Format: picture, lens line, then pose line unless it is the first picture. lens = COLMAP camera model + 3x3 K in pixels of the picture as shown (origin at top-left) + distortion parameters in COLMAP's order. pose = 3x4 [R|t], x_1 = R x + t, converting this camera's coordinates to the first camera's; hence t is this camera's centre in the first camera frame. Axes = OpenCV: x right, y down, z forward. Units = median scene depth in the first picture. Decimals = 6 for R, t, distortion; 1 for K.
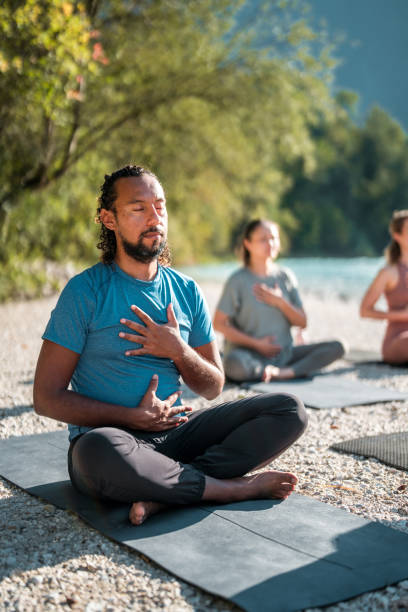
lens RADIAL K [[974.1, 0, 204.8], [0, 974.1, 306.1], [0, 0, 1]] dist [0.145779, 0.000000]
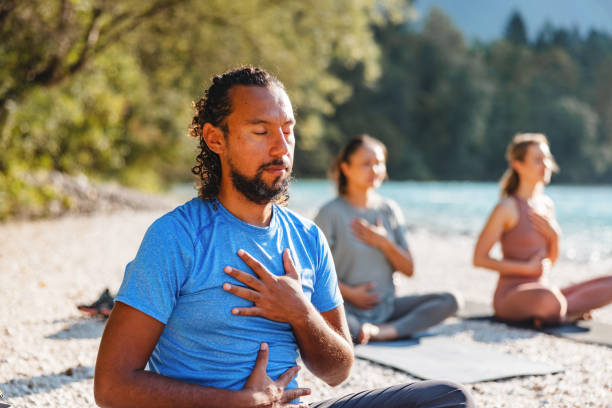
lens RADIAL K [[1082.3, 0, 303.6], [0, 1082.3, 205.9], [0, 0, 1]] dist [0.274872, 0.000000]
pose [[0.996146, 0.029296, 0.082676, -0.060909], [-0.028082, 0.999481, -0.015815, -0.018743], [-0.083096, 0.013433, 0.996451, 0.108667]]
